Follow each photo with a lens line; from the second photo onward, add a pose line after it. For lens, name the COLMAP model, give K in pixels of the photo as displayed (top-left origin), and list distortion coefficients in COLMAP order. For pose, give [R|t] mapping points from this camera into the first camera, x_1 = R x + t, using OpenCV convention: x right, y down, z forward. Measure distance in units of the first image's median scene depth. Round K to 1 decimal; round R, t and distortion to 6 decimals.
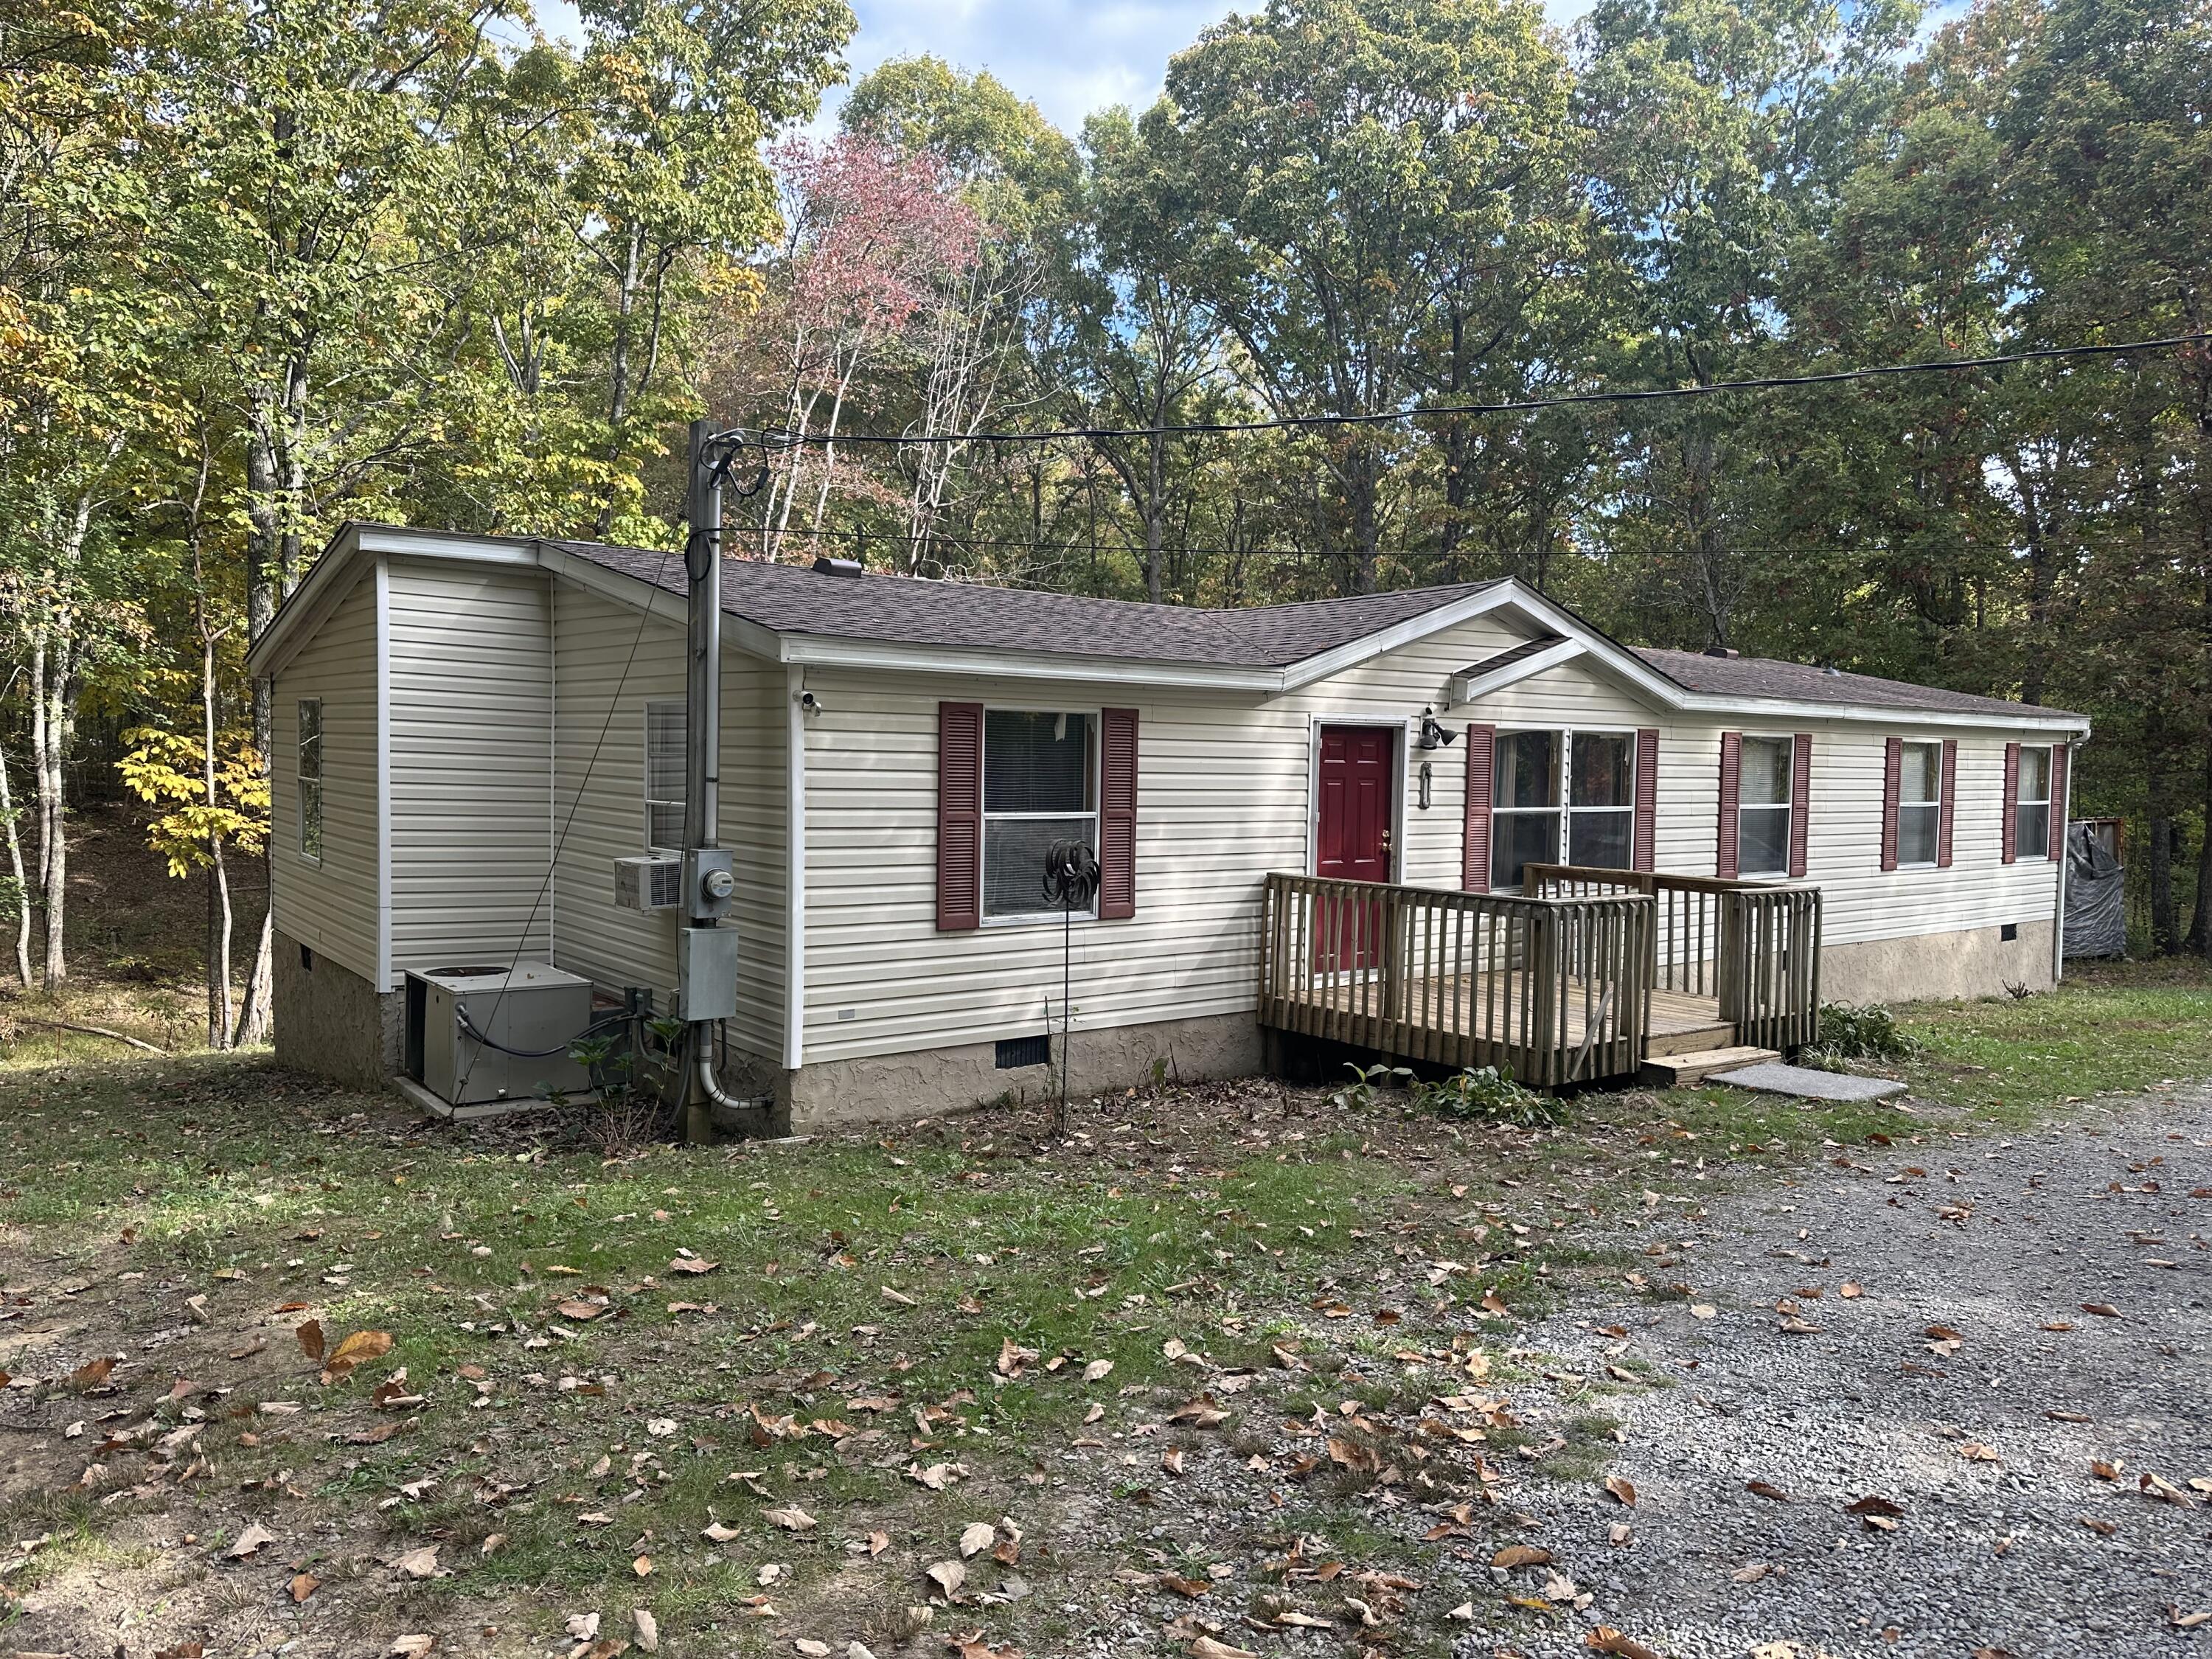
lens RADIAL K [[1551.5, 0, 1106.6], [0, 1551.5, 834.6], [0, 0, 1]] dist [0.051469, -0.052711]
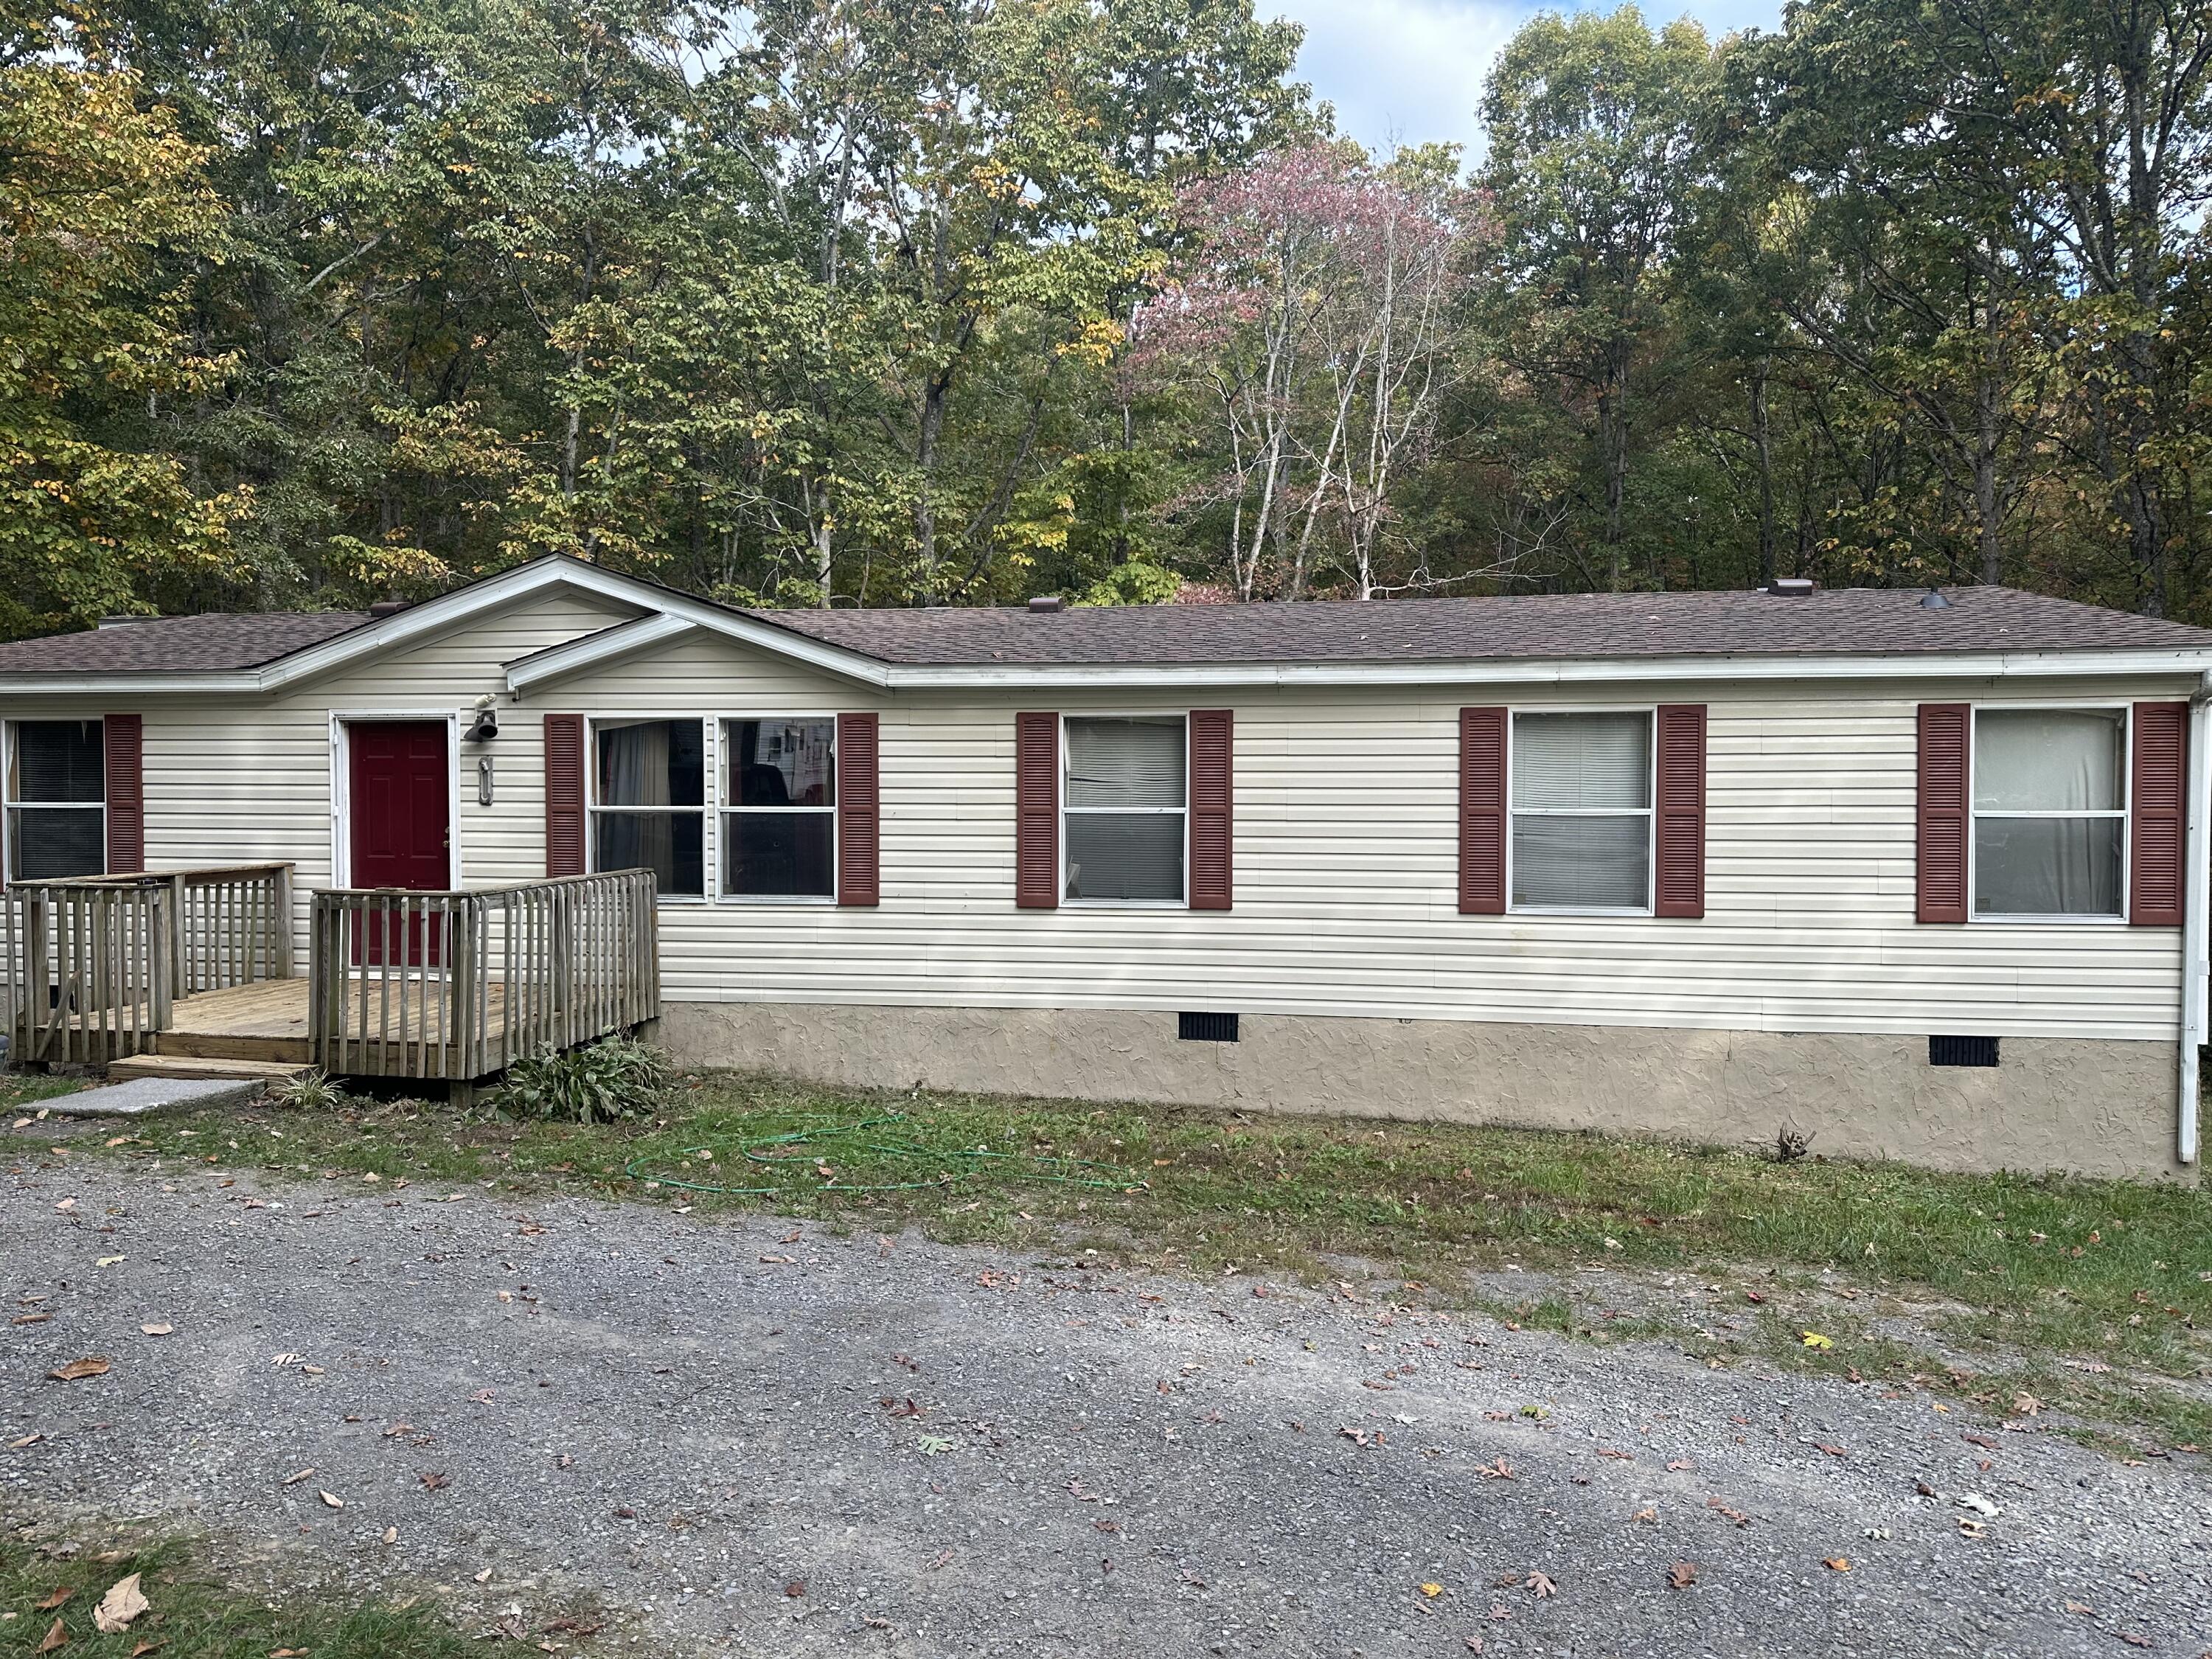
lens RADIAL K [[1551.5, 0, 1107.9], [0, 1551.5, 816.3], [0, 0, 1]] dist [0.051469, -0.052711]
pose [[0.683125, 0.016927, -0.730105, 1.078073], [-0.023431, 0.999725, 0.001255, -0.018391], [0.729926, 0.016250, 0.683333, 0.570740]]
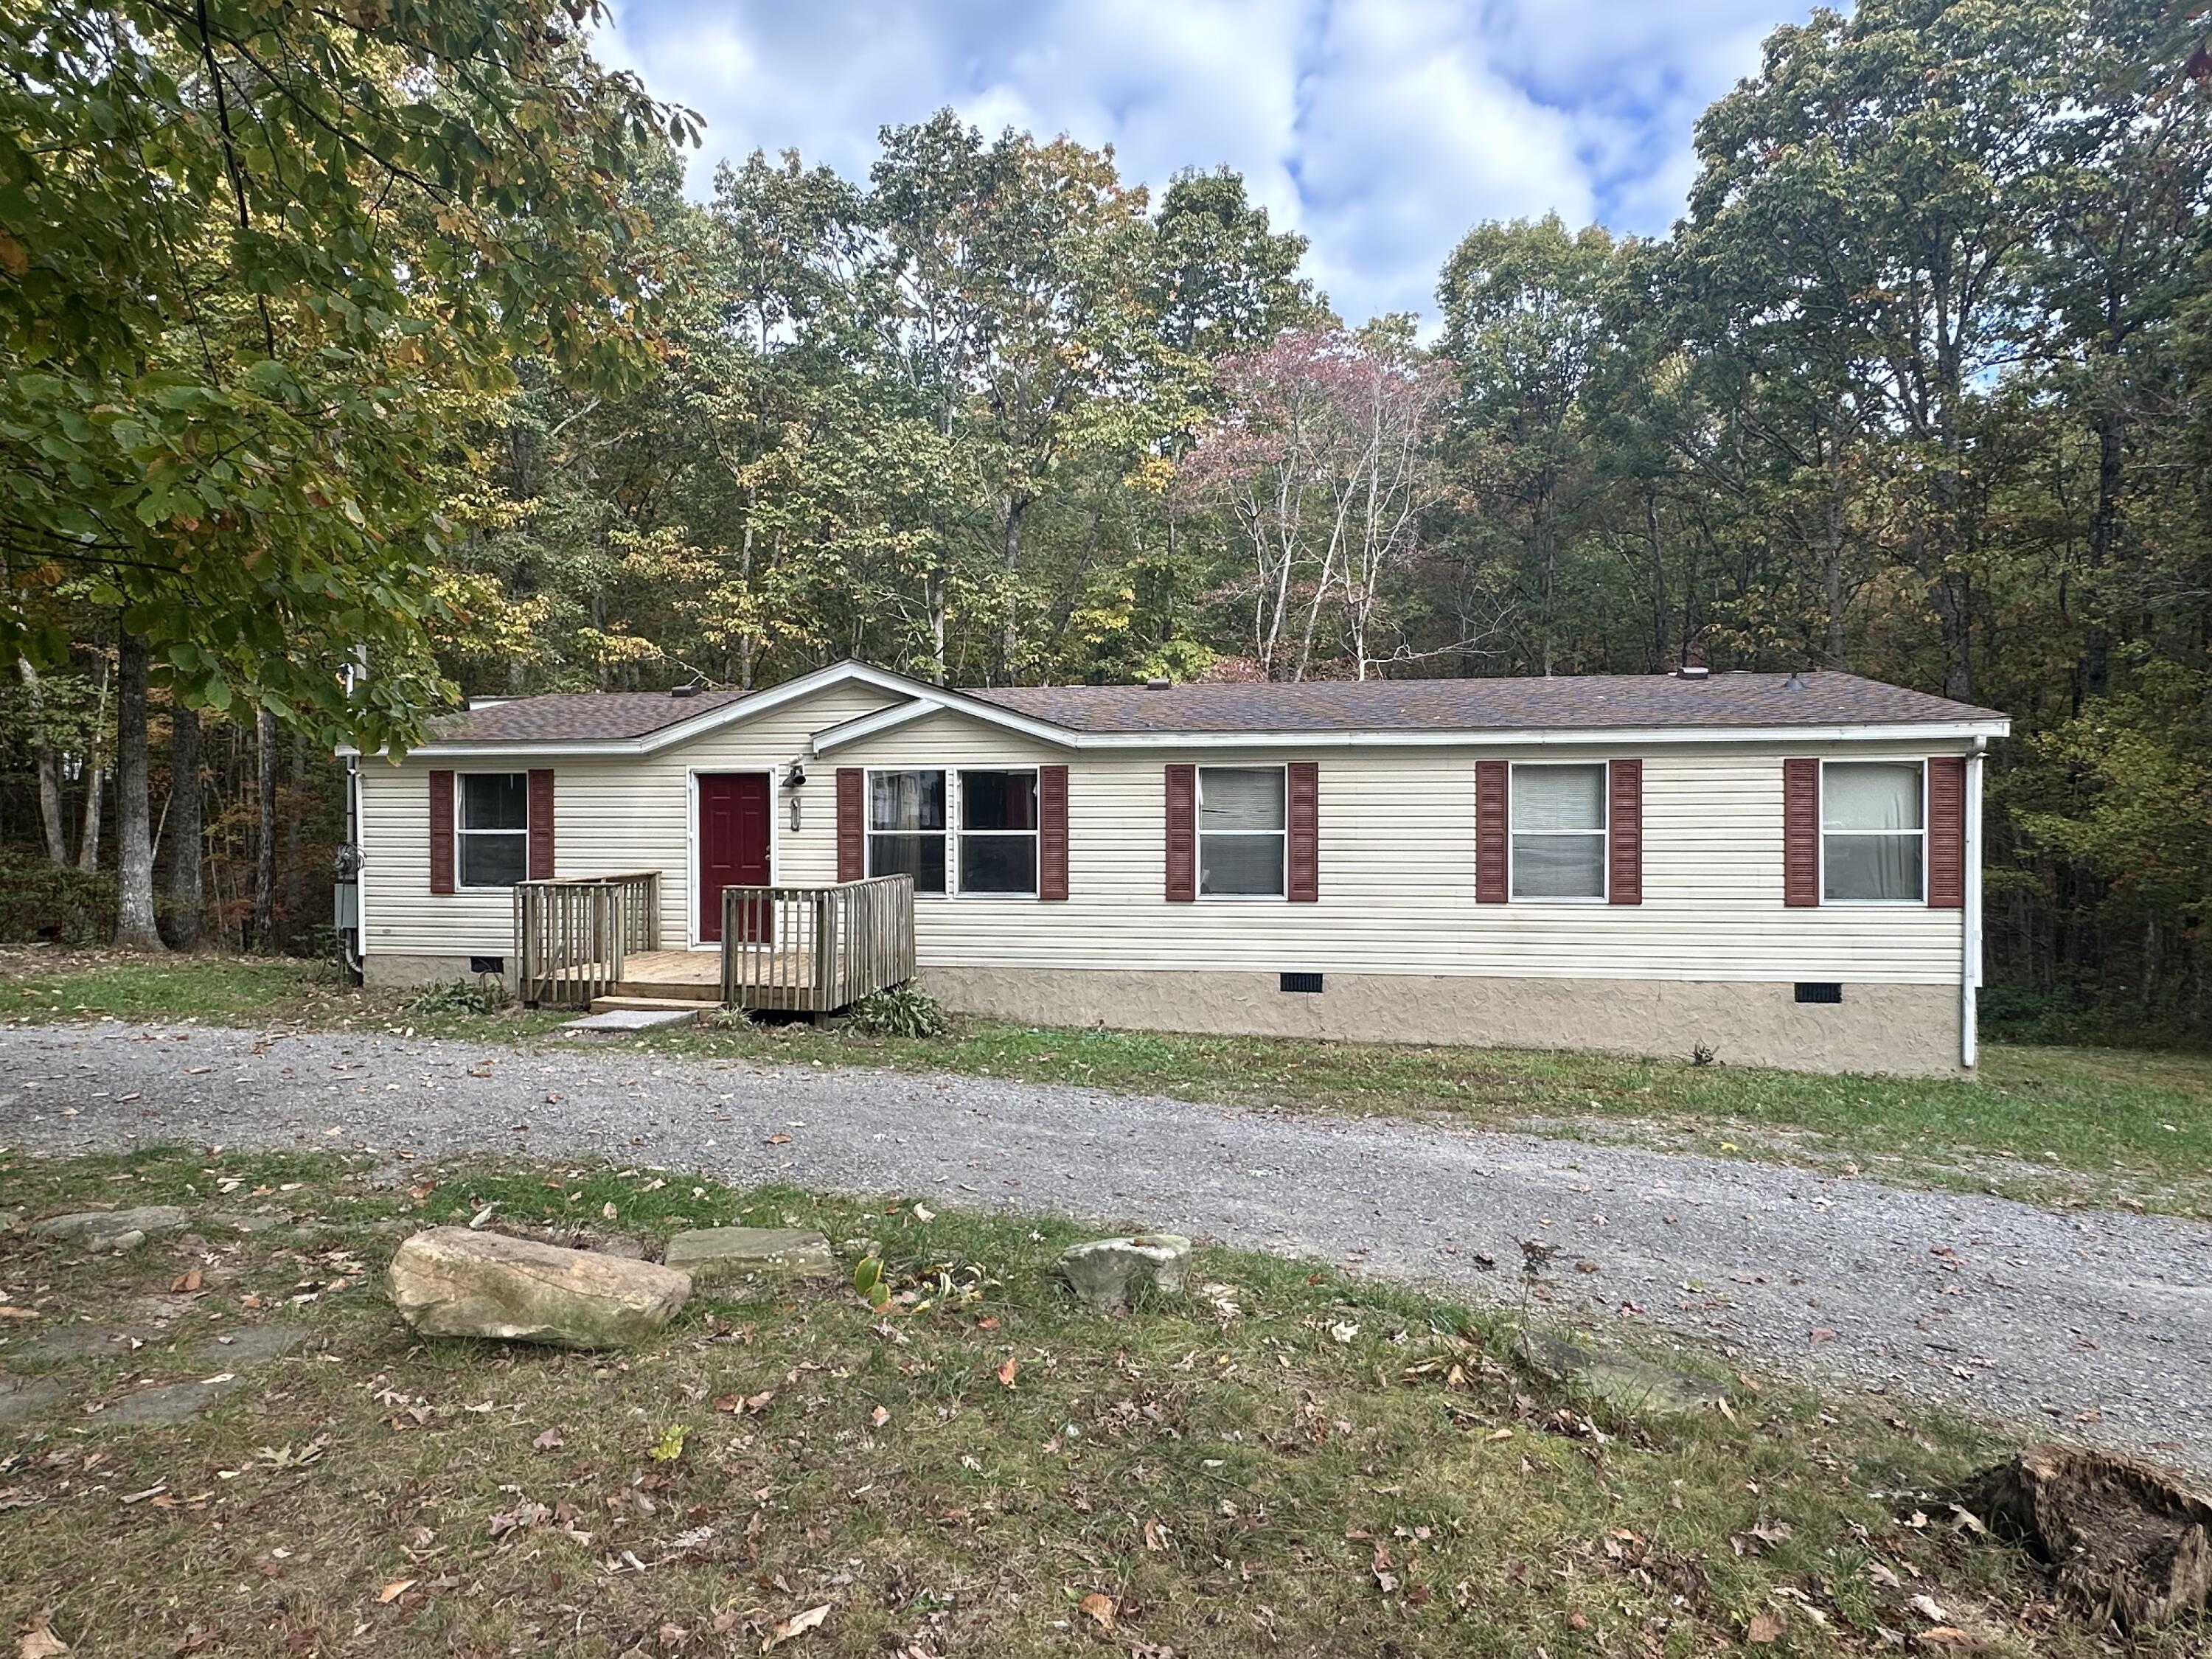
lens RADIAL K [[1289.4, 0, 1107.6], [0, 1289.4, 812.5], [0, 0, 1]] dist [-0.002961, 0.002230]
pose [[0.678531, -0.001211, -0.734571, 1.142314], [-0.019688, 0.999609, -0.019834, -0.014316], [0.734308, 0.027921, 0.678242, 0.388327]]
